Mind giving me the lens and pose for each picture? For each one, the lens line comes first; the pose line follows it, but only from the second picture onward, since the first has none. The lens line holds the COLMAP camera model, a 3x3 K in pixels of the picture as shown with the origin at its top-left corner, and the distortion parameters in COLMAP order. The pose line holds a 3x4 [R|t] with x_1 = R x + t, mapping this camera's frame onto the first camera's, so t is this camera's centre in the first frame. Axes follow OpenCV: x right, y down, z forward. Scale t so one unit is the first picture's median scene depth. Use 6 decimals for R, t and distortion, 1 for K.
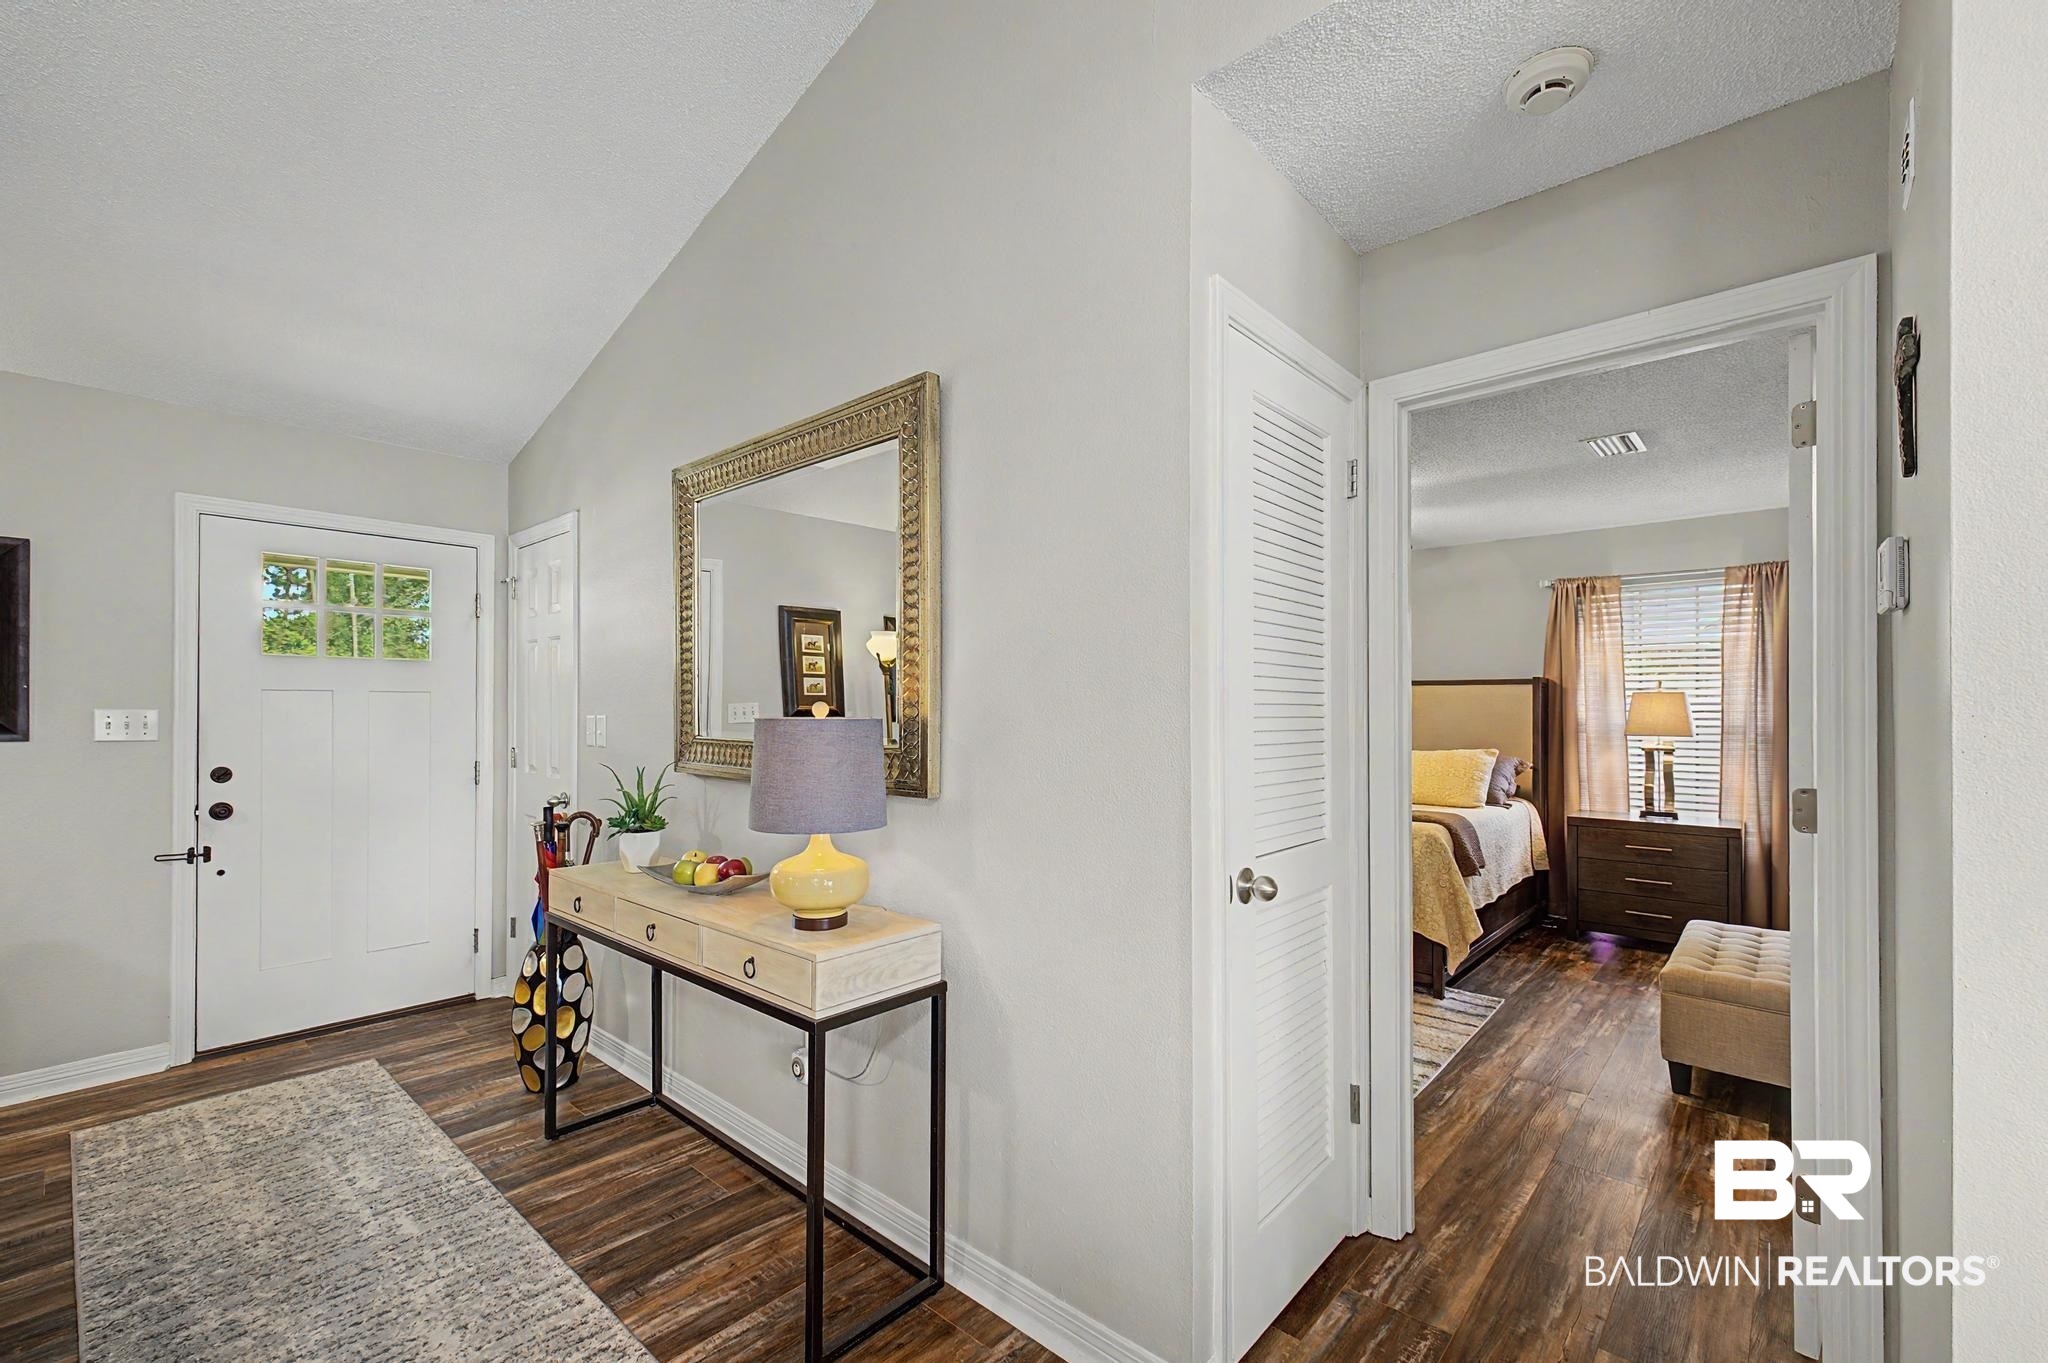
lens RADIAL K [[864.4, 0, 1016.2], [0, 864.4, 702.0], [0, 0, 1]] dist [0.004412, 0.000295]
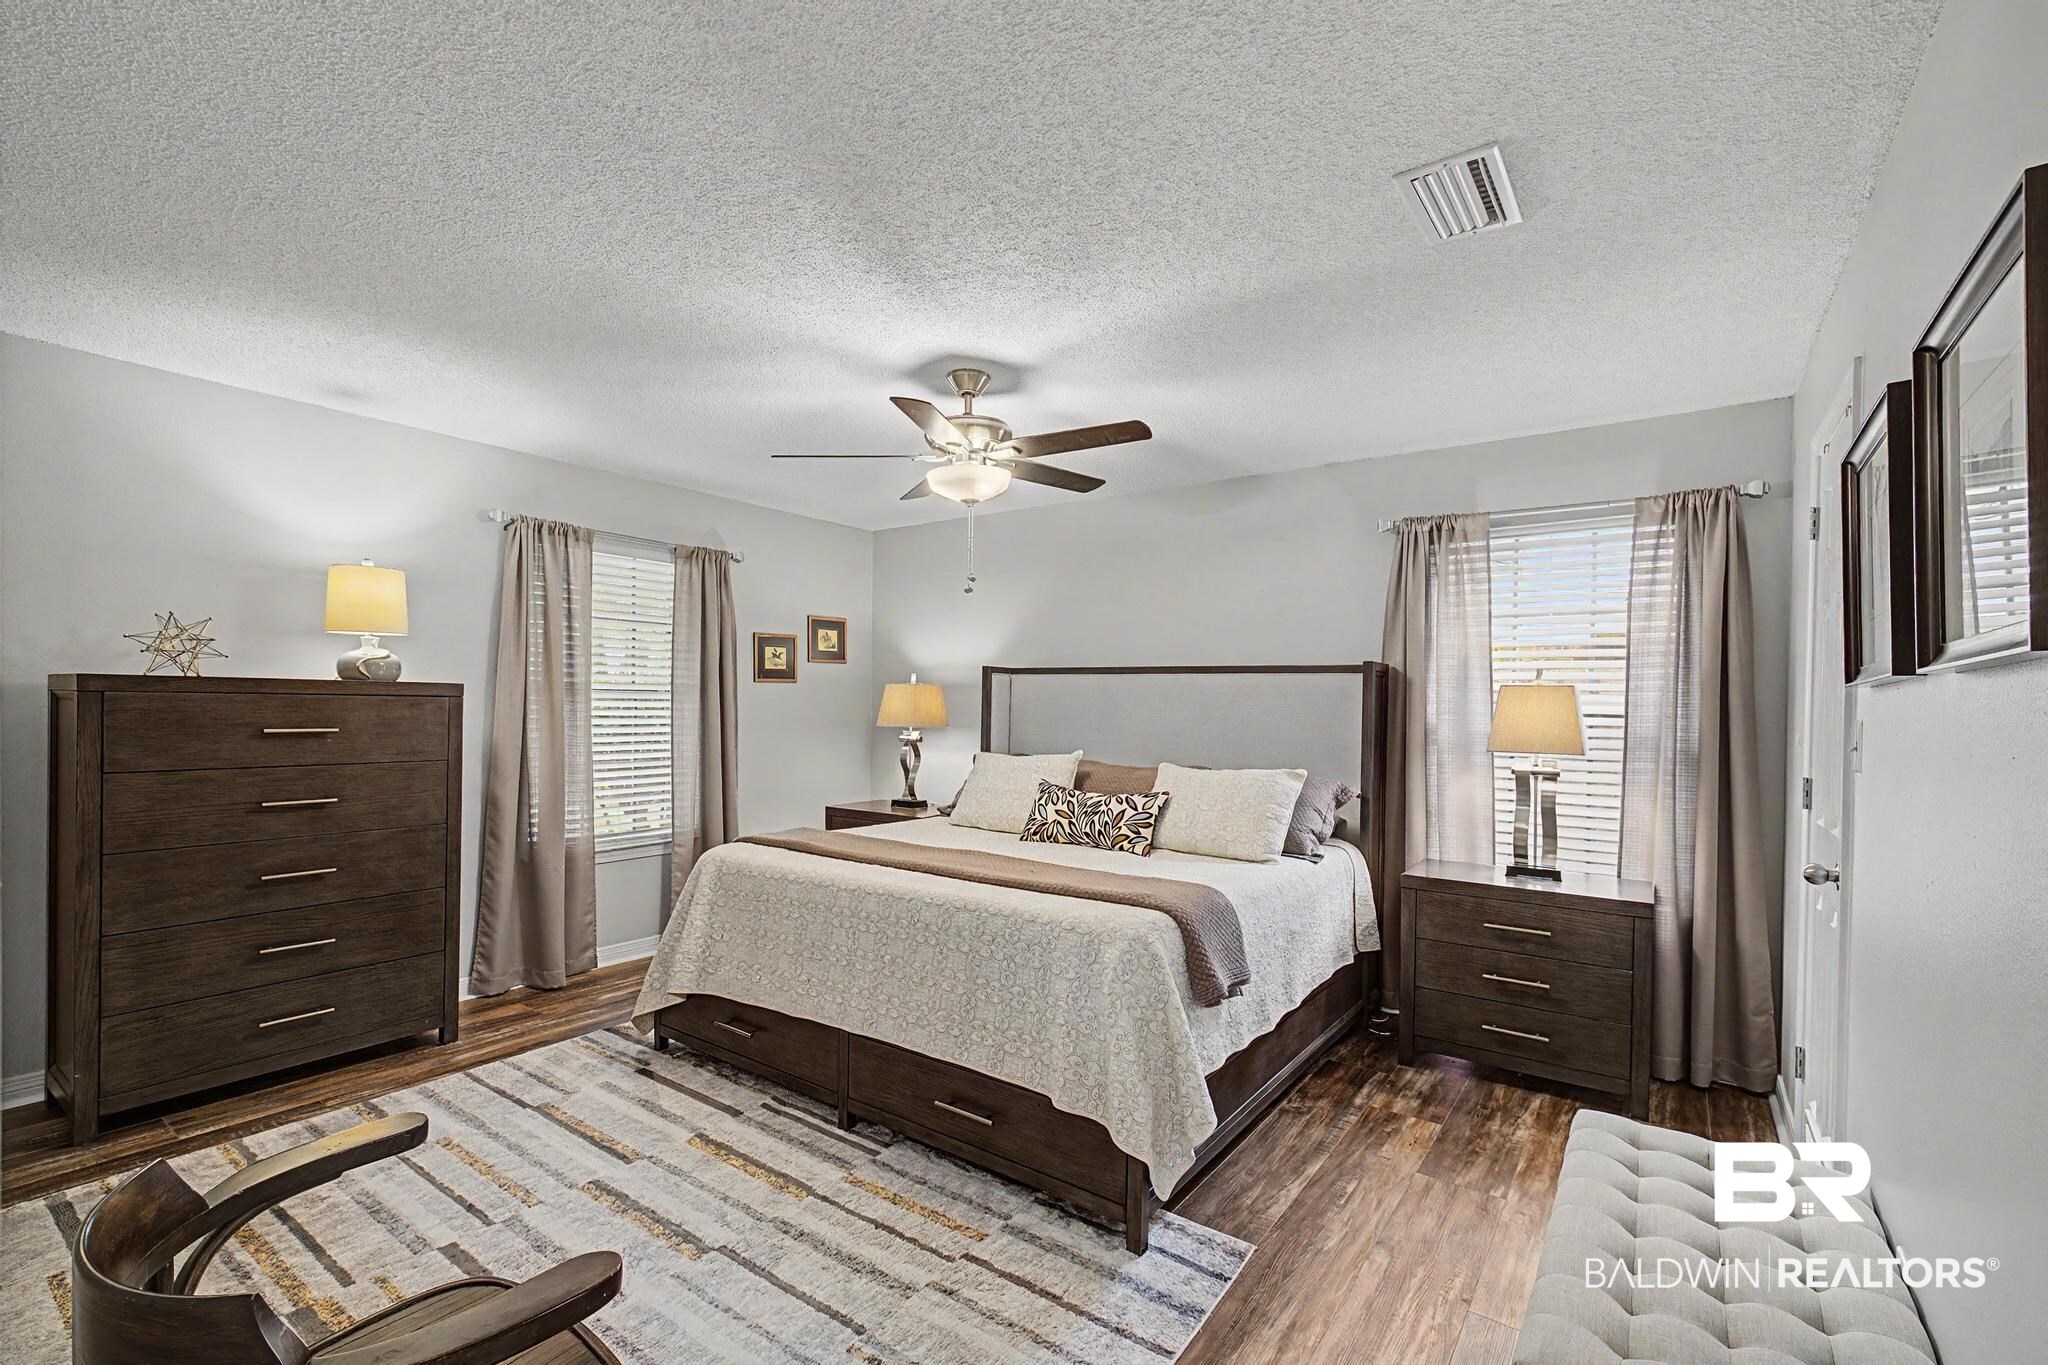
lens RADIAL K [[864.4, 0, 1025.5], [0, 864.4, 702.3], [0, 0, 1]] dist [0.004412, 0.000295]
pose [[0.995124, 0.015471, 0.097416, 0.291147], [-0.016211, 0.999845, 0.006816, 0.002910], [-0.097295, -0.008362, 0.995220, 0.384298]]
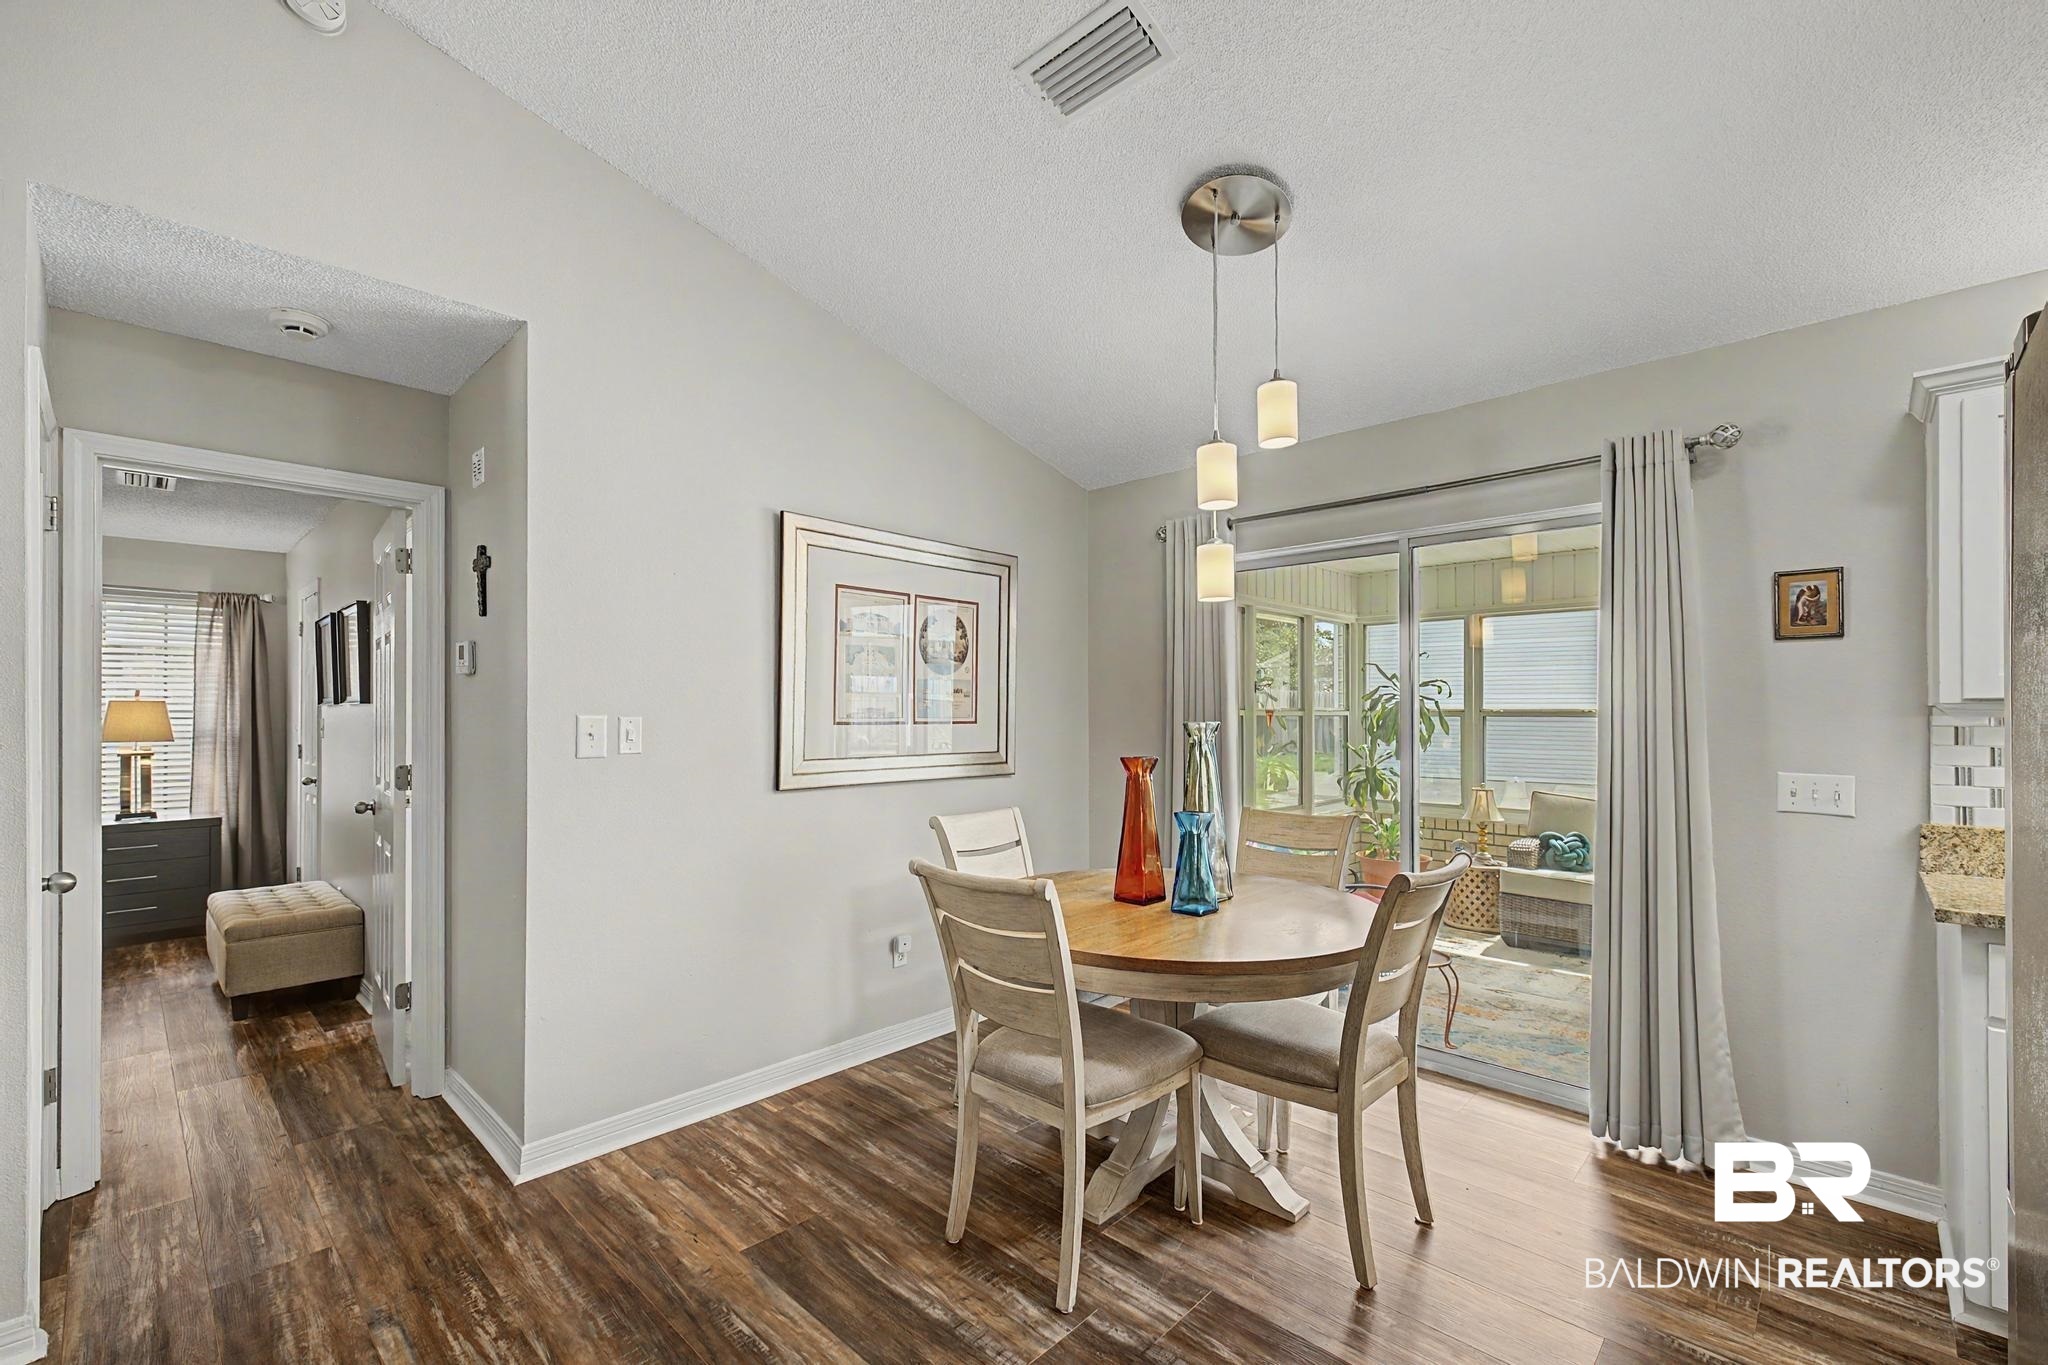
lens RADIAL K [[864.4, 0, 1017.3], [0, 864.4, 702.5], [0, 0, 1]] dist [0.004412, 0.000295]
pose [[0.022344, 0.002893, 0.999746, -0.302092], [-0.006113, 0.999978, -0.002757, -0.012881], [-0.999732, -0.006050, 0.022361, -0.106657]]
